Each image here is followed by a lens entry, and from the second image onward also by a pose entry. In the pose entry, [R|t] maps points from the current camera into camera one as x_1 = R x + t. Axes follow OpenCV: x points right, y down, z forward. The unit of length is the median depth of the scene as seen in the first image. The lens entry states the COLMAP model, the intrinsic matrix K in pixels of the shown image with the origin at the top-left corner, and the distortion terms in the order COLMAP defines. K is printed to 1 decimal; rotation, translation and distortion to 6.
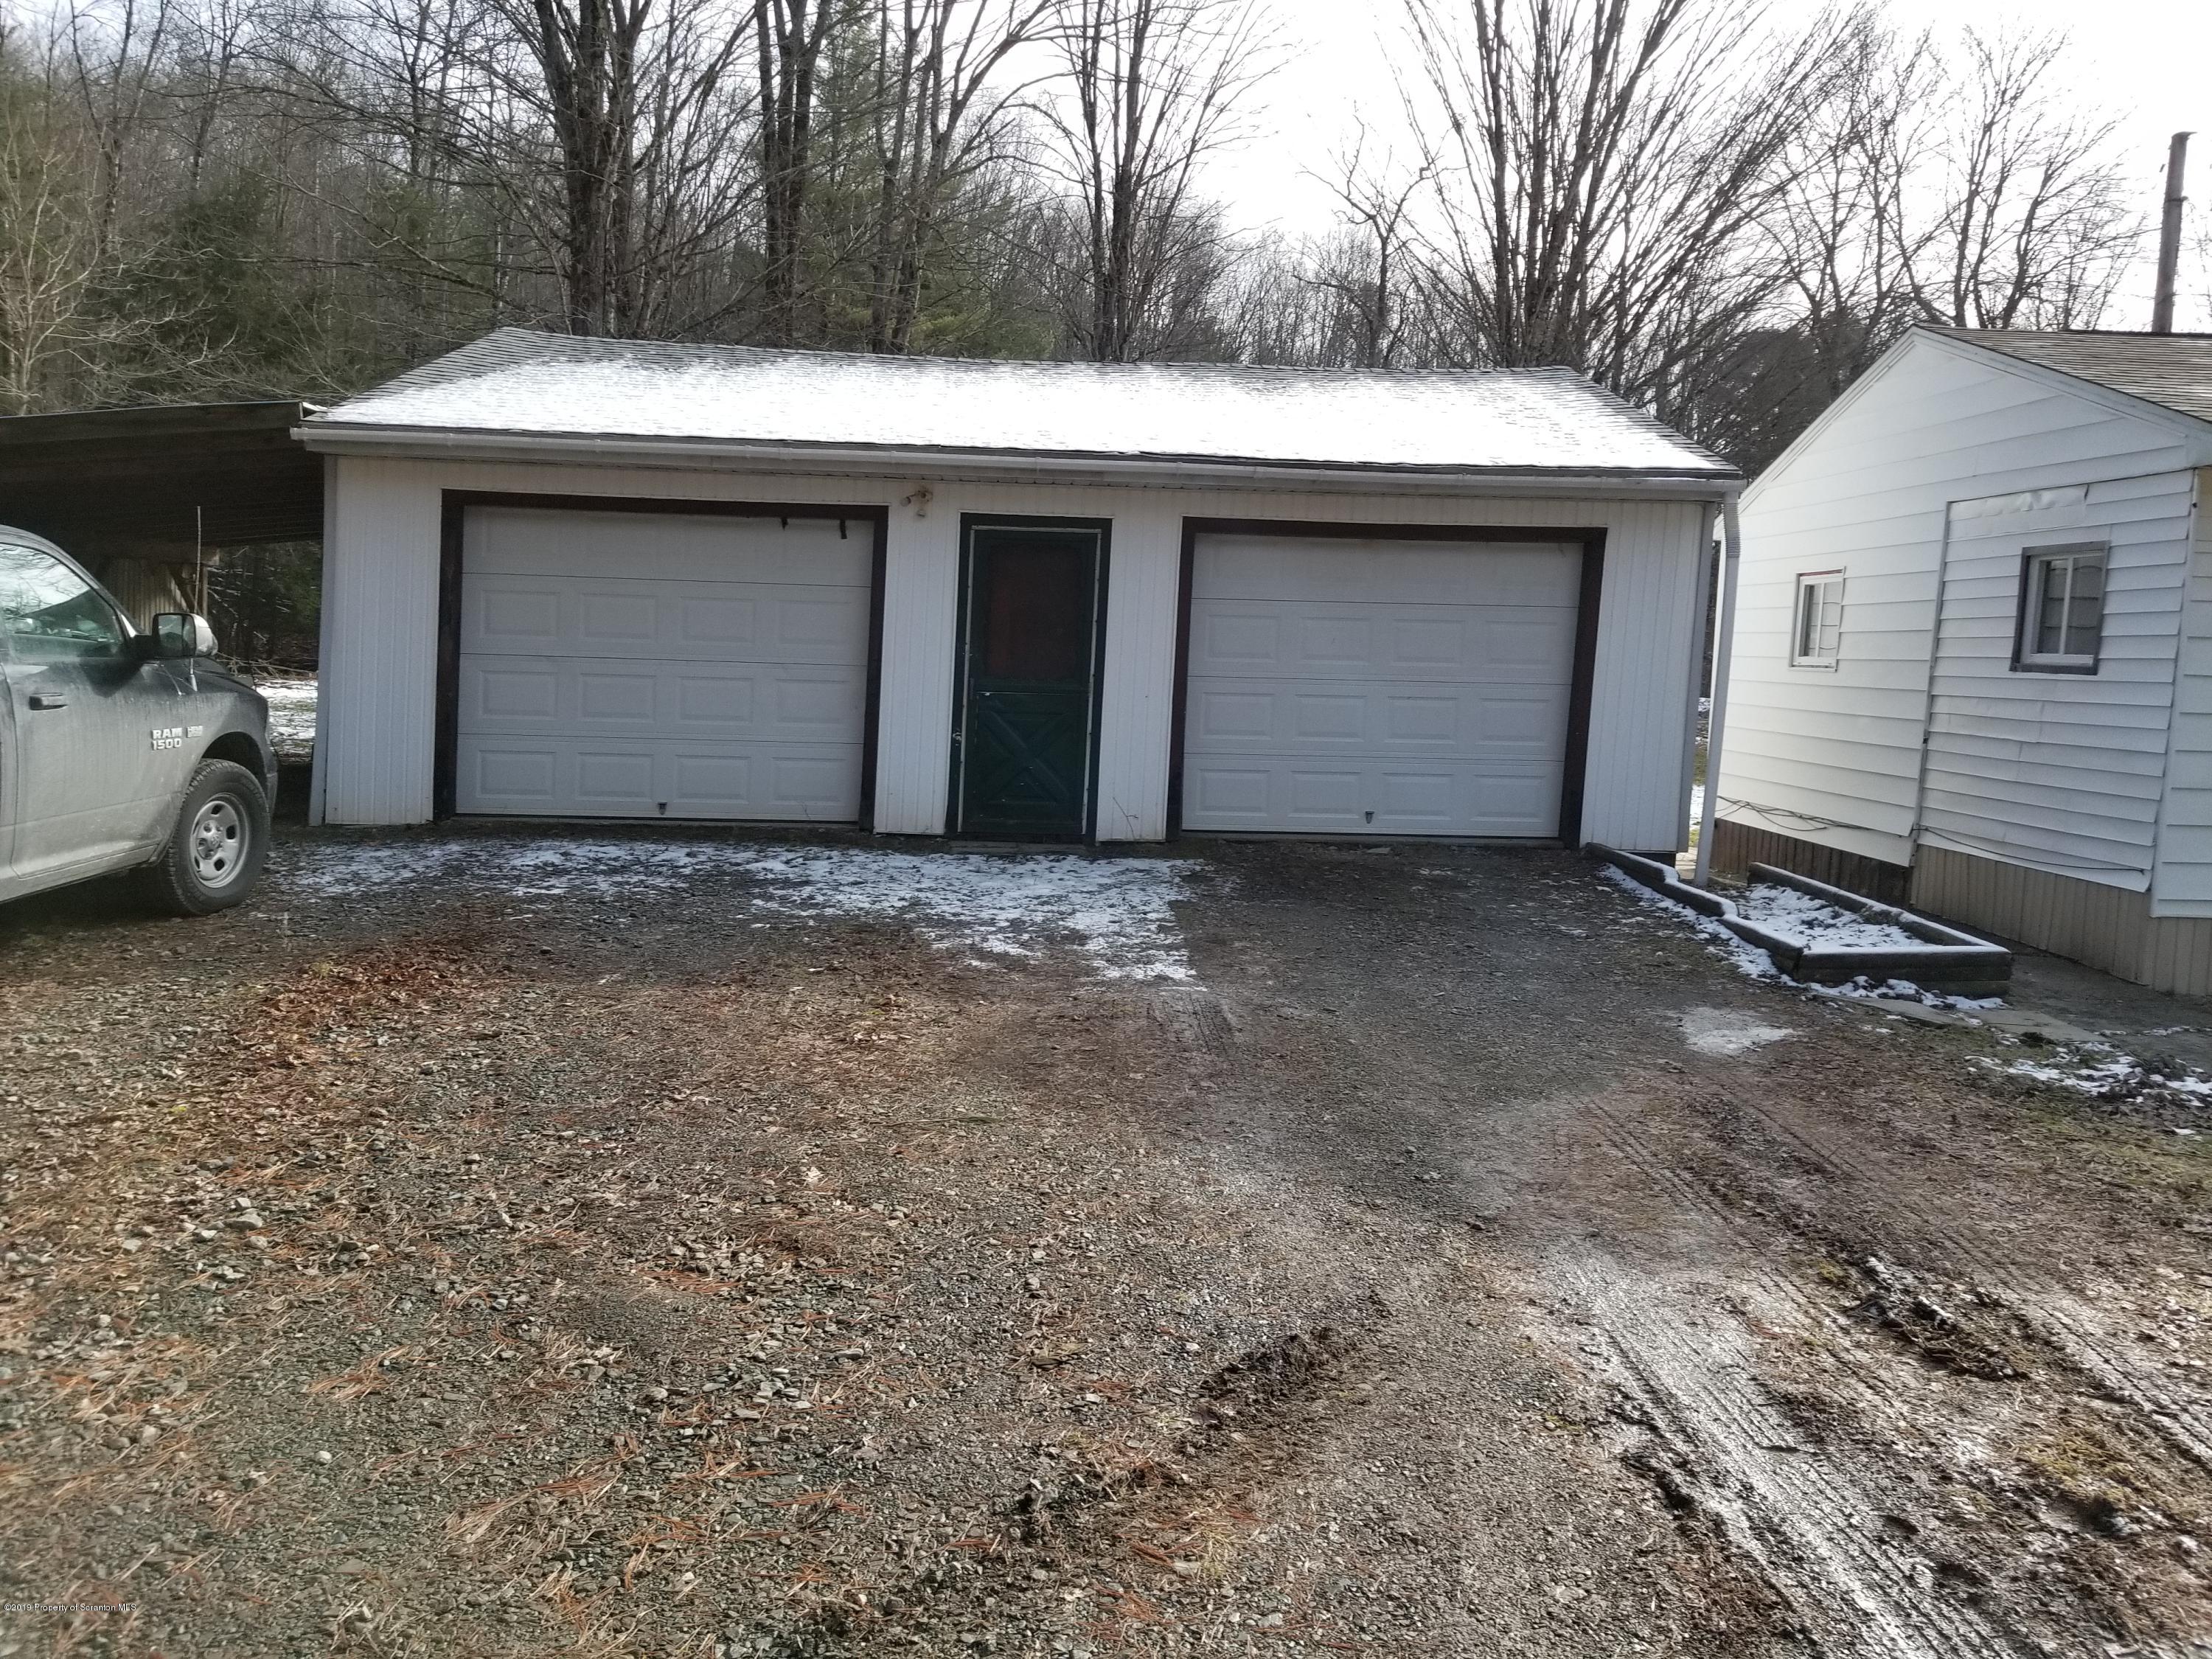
lens RADIAL K [[1739.3, 0, 1099.6], [0, 1739.3, 834.9], [0, 0, 1]] dist [0.044006, -0.071816]
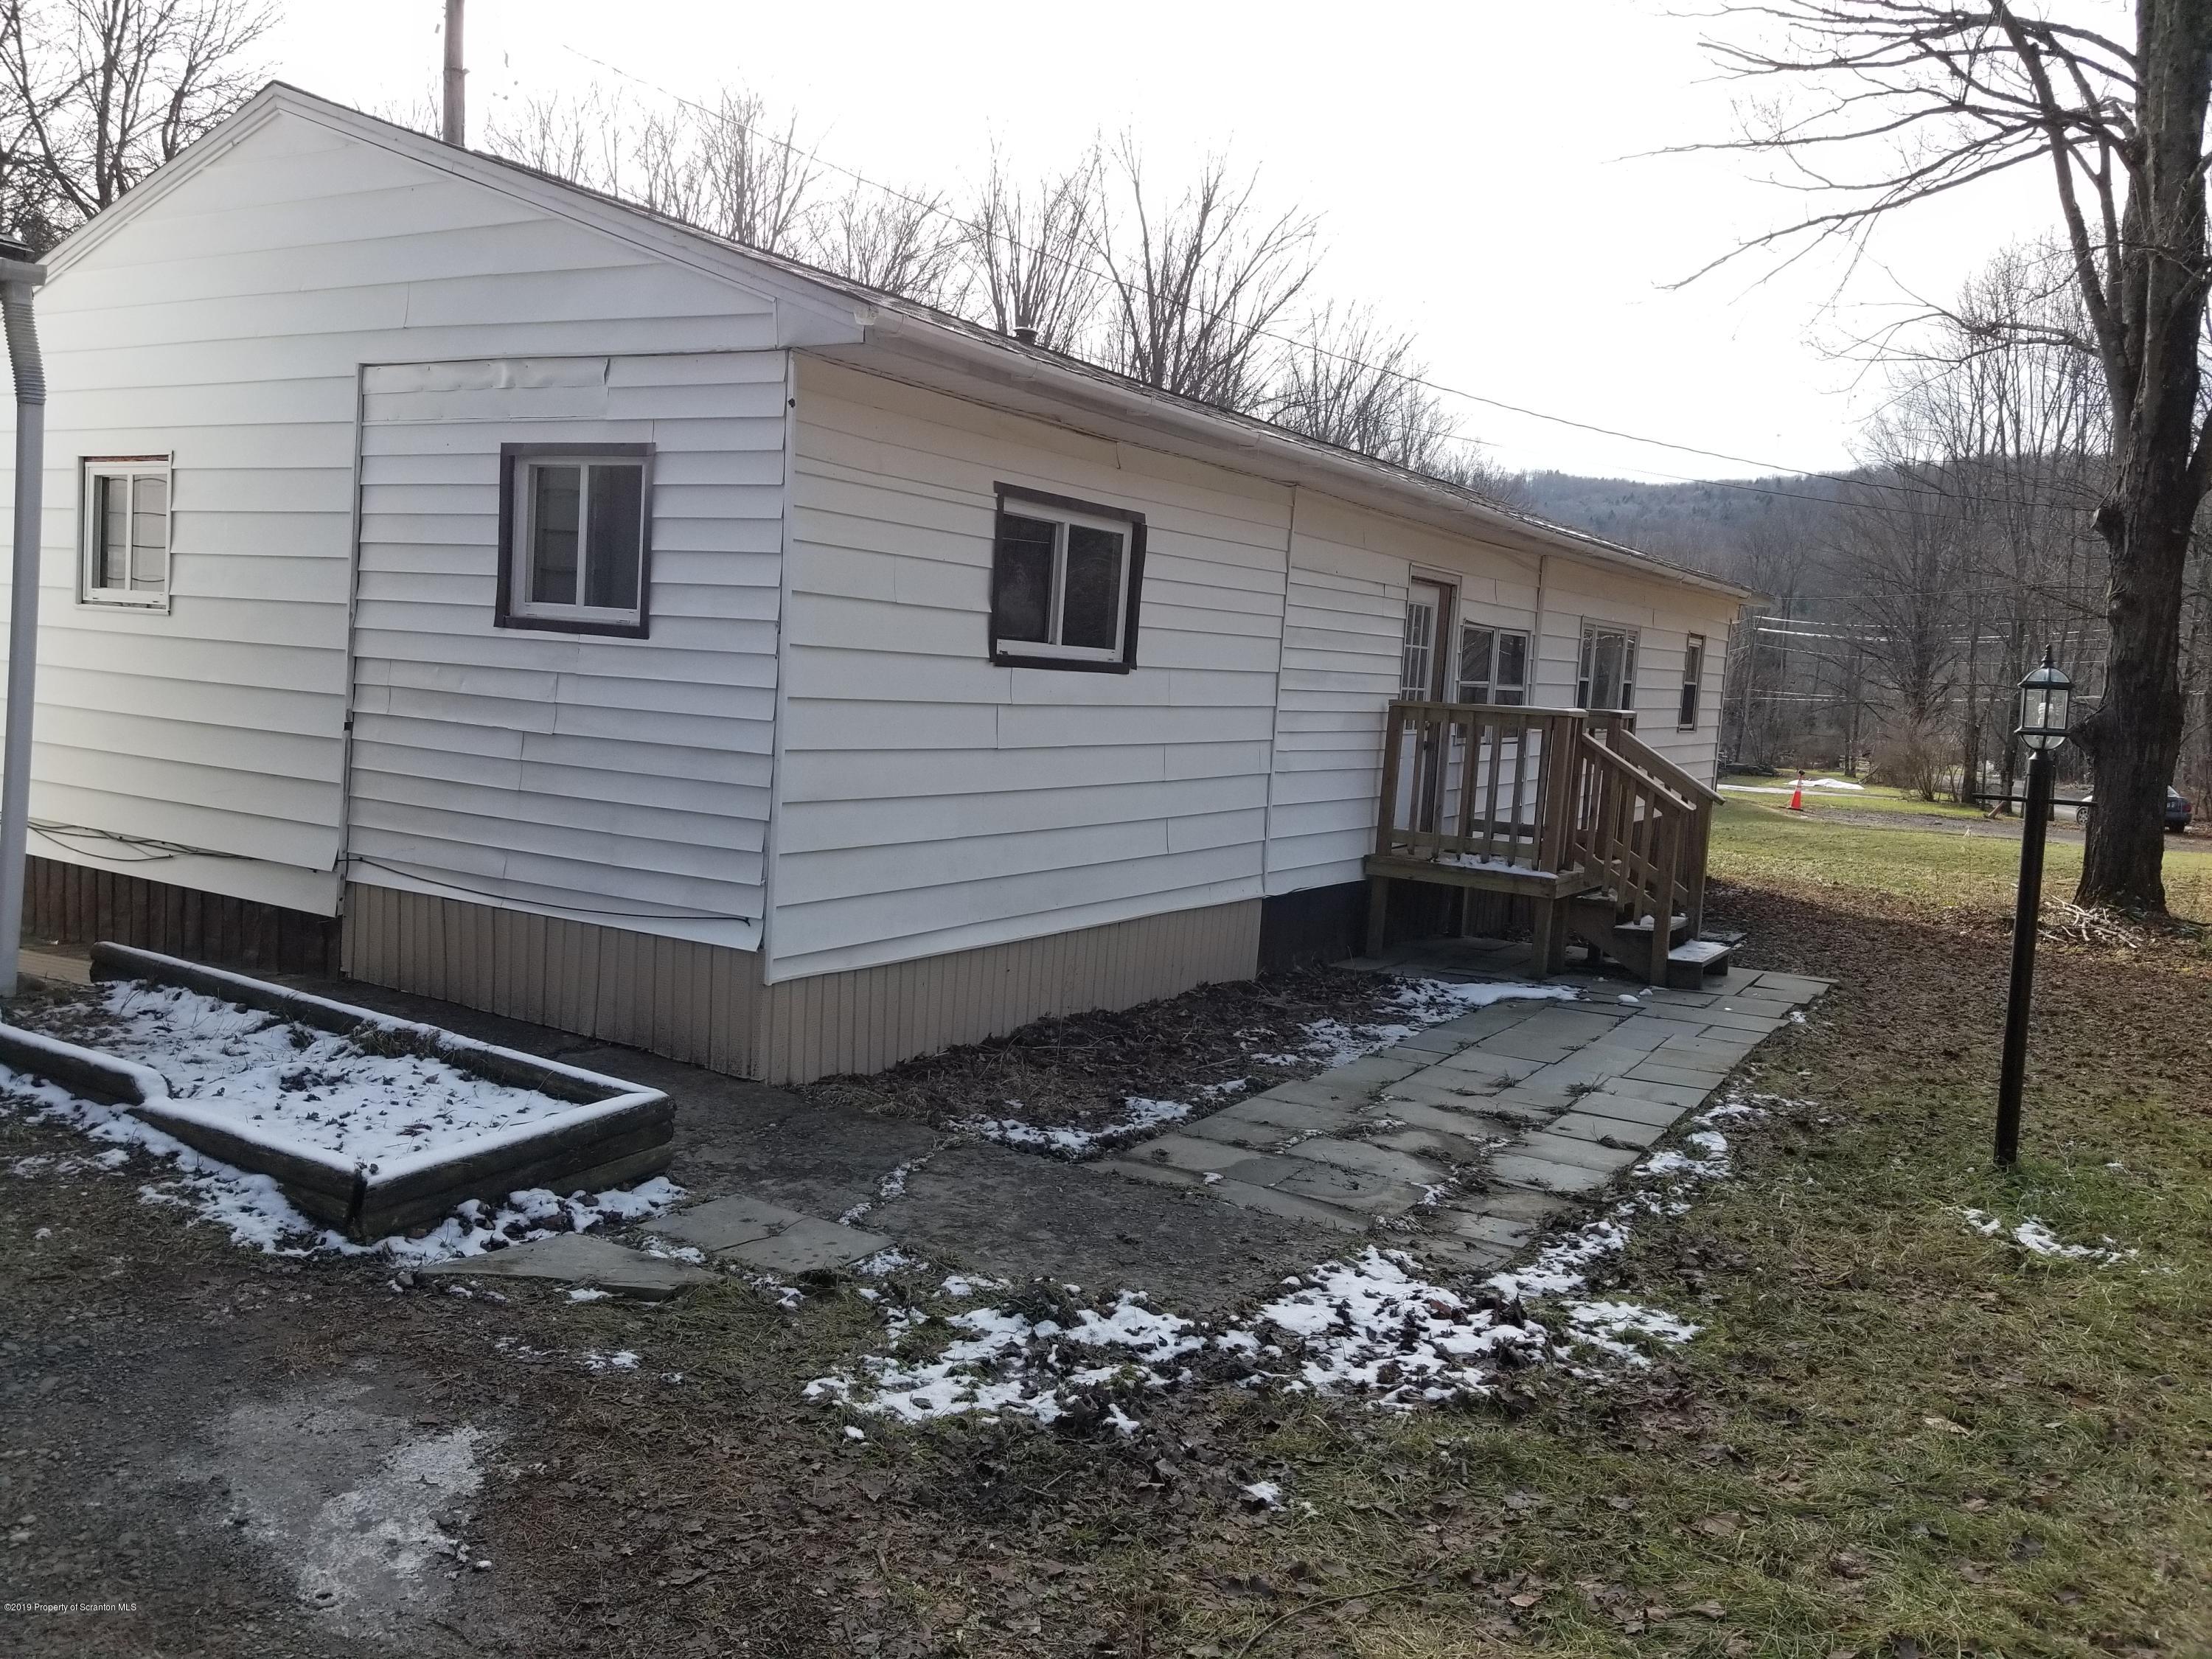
lens RADIAL K [[1739.3, 0, 1120.4], [0, 1739.3, 832.9], [0, 0, 1]] dist [0.044006, -0.071816]
pose [[0.548766, -0.072832, 0.832798, 0.084807], [0.043257, 0.997337, 0.058718, -0.043390], [-0.834856, 0.003802, 0.550455, 0.428340]]
